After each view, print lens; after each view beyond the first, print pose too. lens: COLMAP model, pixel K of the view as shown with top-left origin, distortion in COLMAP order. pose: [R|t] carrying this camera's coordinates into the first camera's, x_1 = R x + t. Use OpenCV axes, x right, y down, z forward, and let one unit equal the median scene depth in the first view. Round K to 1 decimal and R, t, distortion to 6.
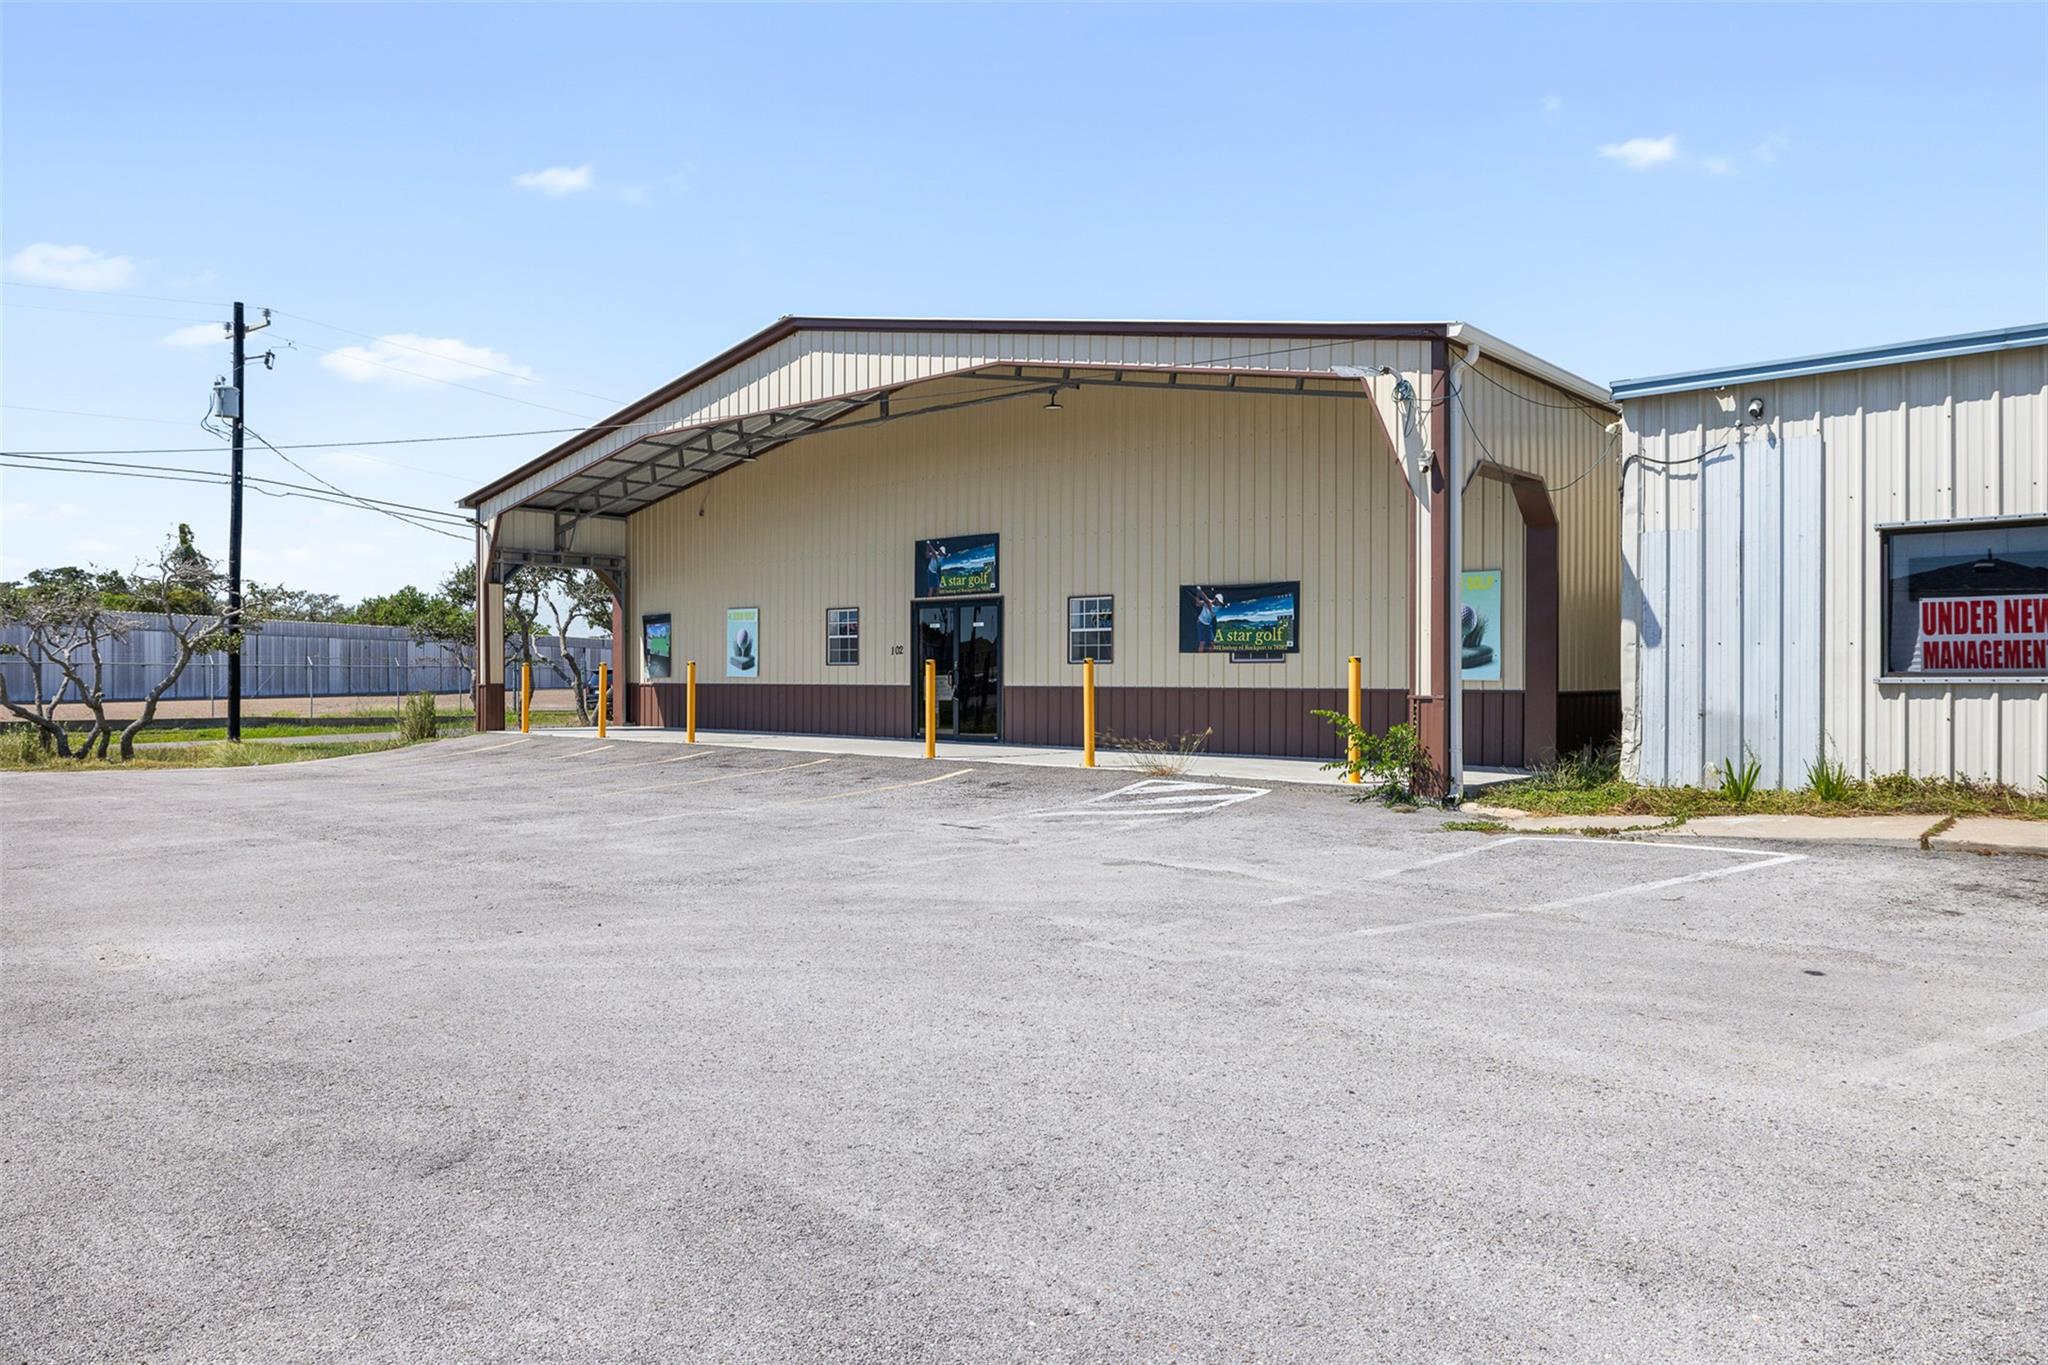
lens RADIAL K [[1349.4, 0, 1023.0], [0, 1349.4, 675.4], [0, 0, 1]] dist [-0.001316, 0.003073]
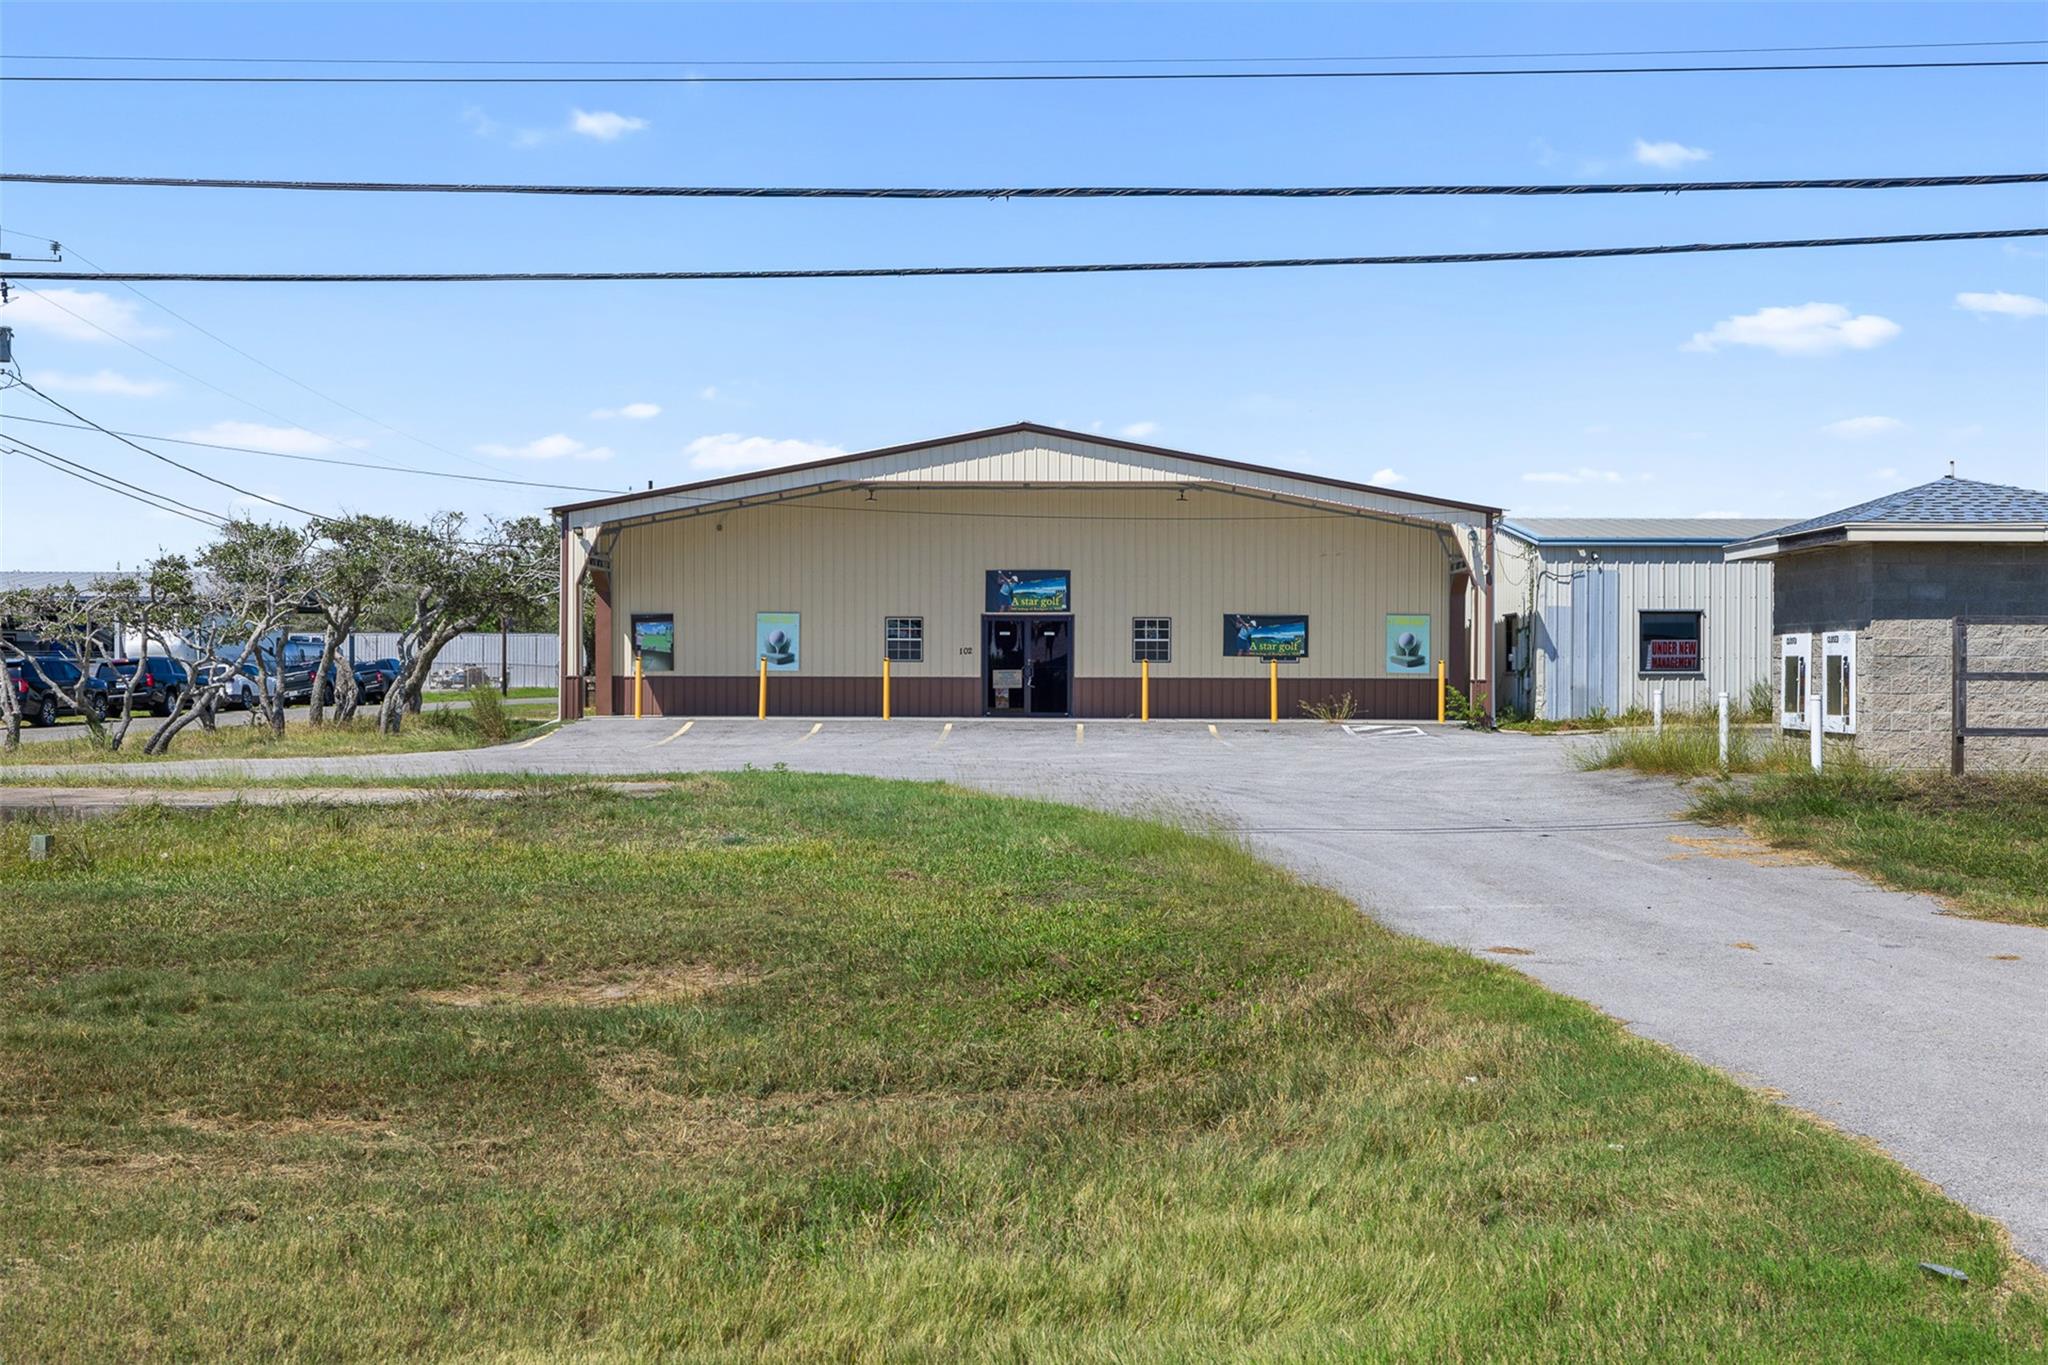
lens RADIAL K [[1985.4, 0, 1017.4], [0, 1985.4, 682.1], [0, 0, 1]] dist [0.006981, 0.000000]
pose [[0.765495, -0.000237, 0.643442, -1.644374], [-0.002426, 0.999992, 0.003254, 0.007240], [-0.643437, -0.004051, 0.765488, -0.668307]]
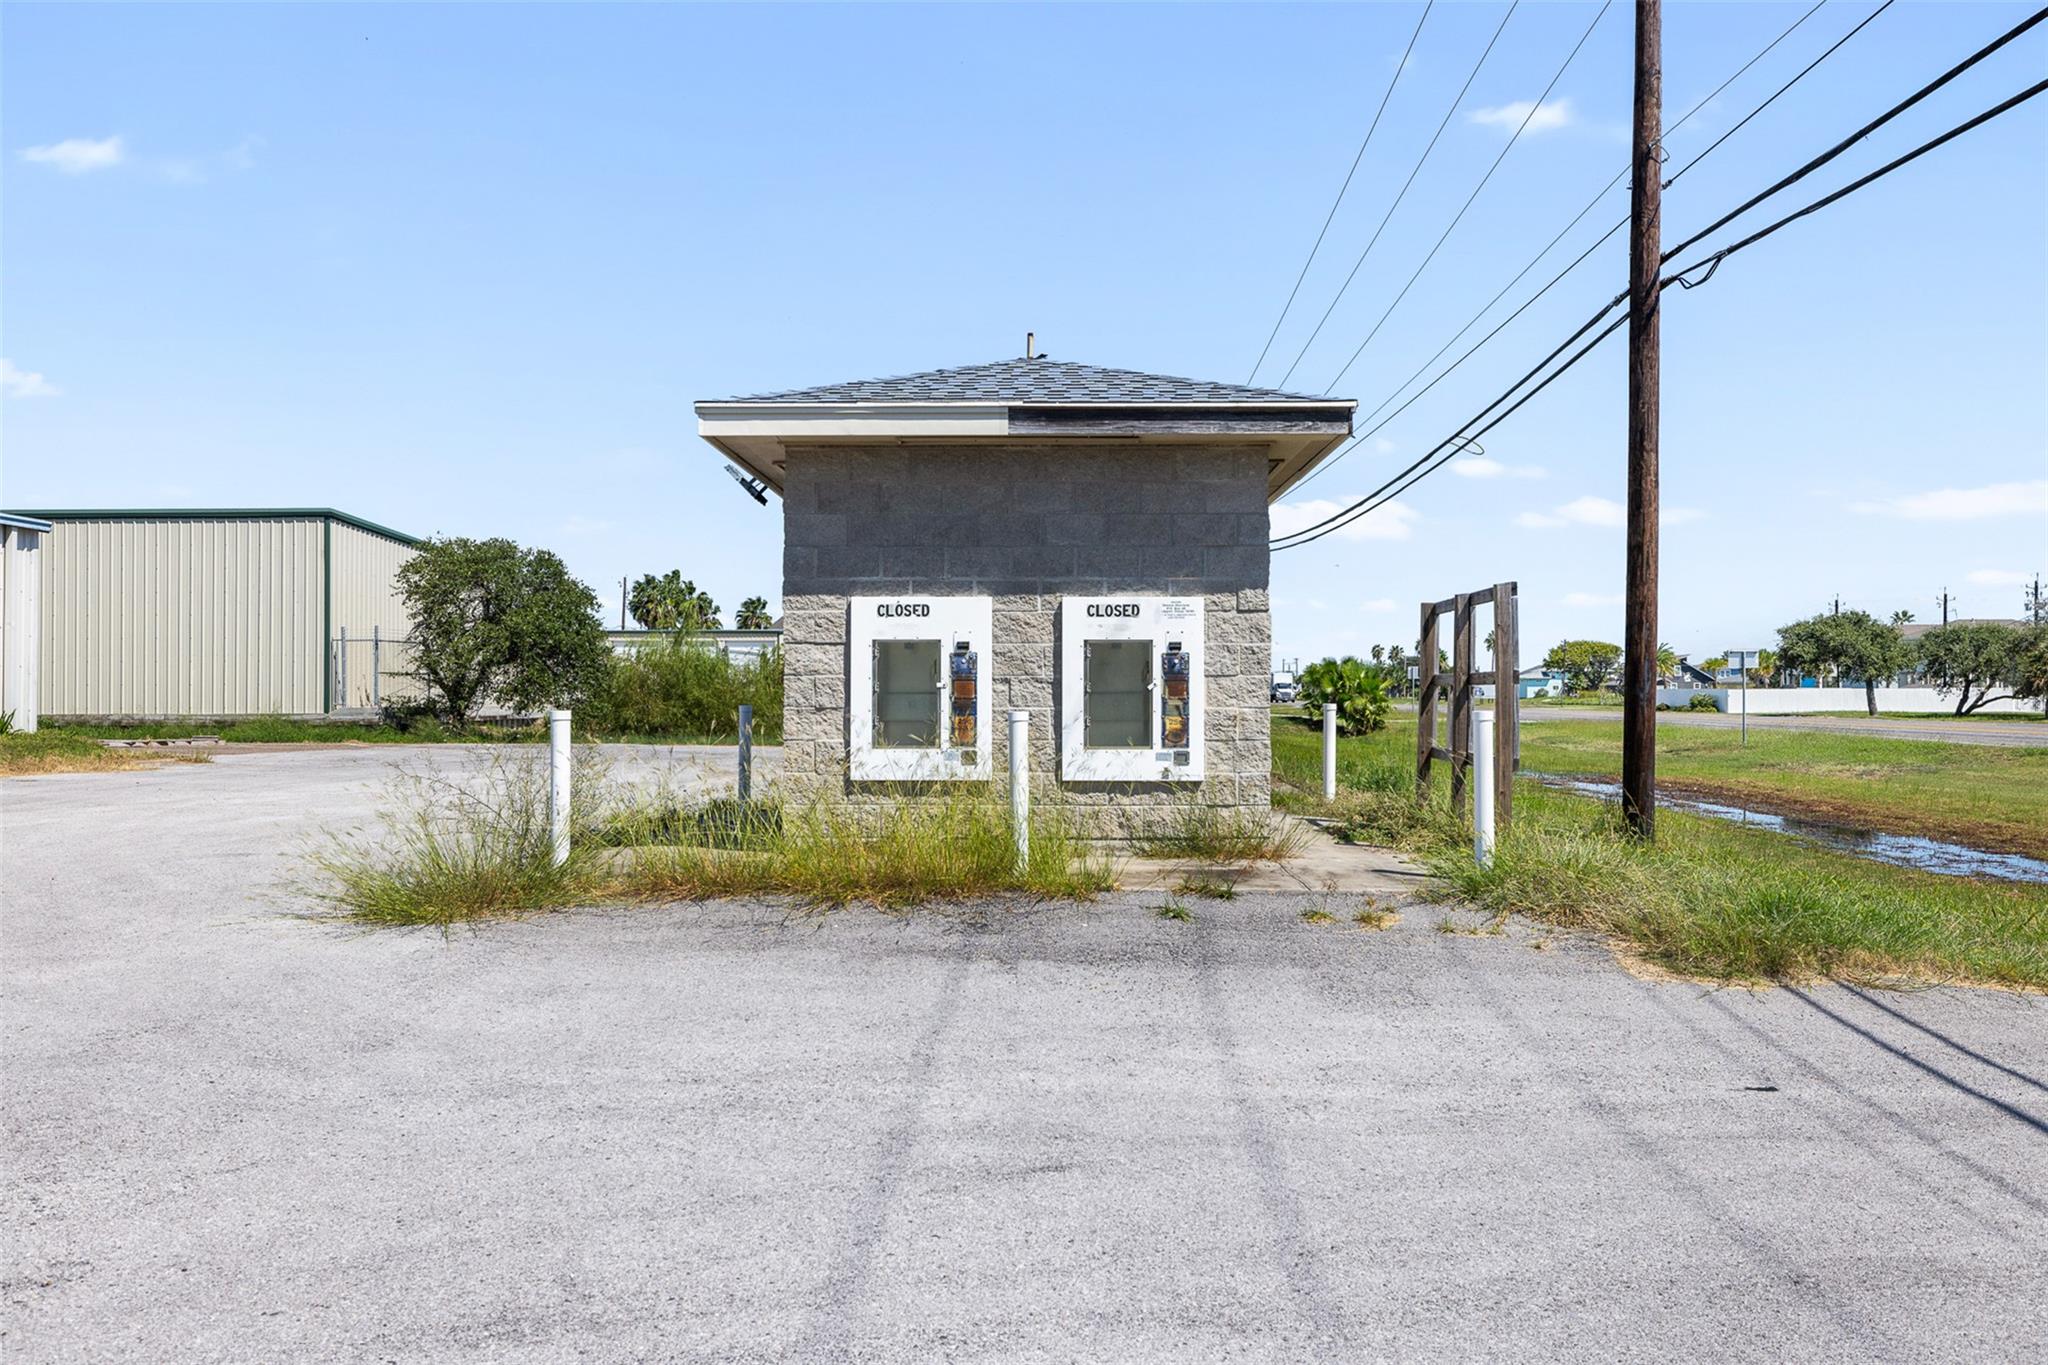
lens RADIAL K [[1582.4, 0, 1026.0], [0, 1582.4, 684.1], [0, 0, 1]] dist [-0.000883, -0.000038]
pose [[-0.637730, 0.002469, 0.770256, -0.807440], [0.002258, 0.999997, -0.001335, 0.009313], [-0.770257, 0.000888, -0.637733, 0.374504]]
